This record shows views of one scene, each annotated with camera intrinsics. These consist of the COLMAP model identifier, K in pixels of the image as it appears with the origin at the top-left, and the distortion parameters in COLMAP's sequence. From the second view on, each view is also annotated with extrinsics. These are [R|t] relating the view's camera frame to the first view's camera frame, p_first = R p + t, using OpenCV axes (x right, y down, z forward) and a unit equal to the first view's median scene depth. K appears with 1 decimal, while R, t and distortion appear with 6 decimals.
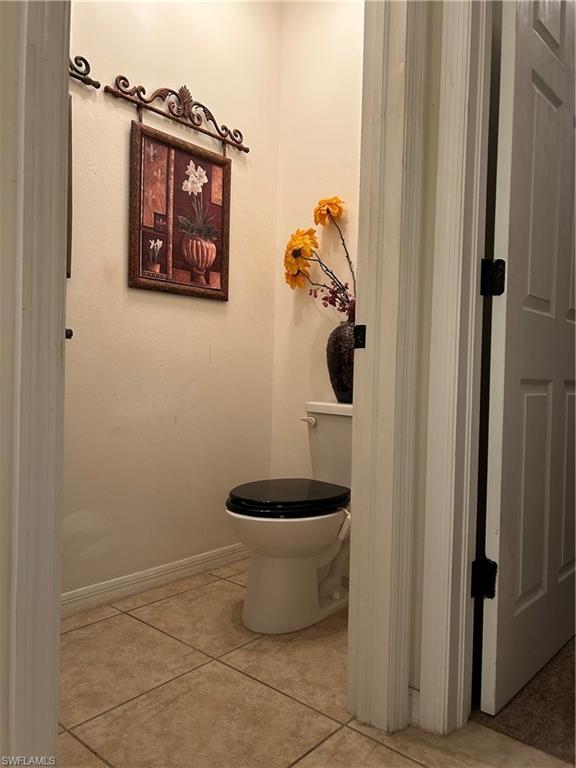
lens RADIAL K [[578.4, 0, 286.4], [0, 578.4, 384.3], [0, 0, 1]] dist [0.045853, -0.030765]
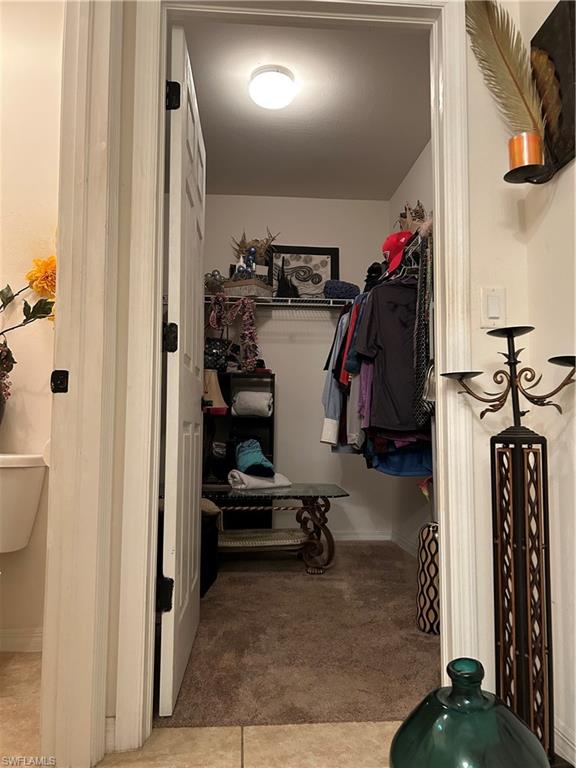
lens RADIAL K [[578.4, 0, 286.7], [0, 578.4, 384.2], [0, 0, 1]] dist [0.045853, -0.030765]
pose [[0.709595, 0.037949, 0.703587, -0.318925], [0.020292, 0.997034, -0.074242, 0.007445], [-0.704317, 0.066959, 0.706720, -0.012342]]
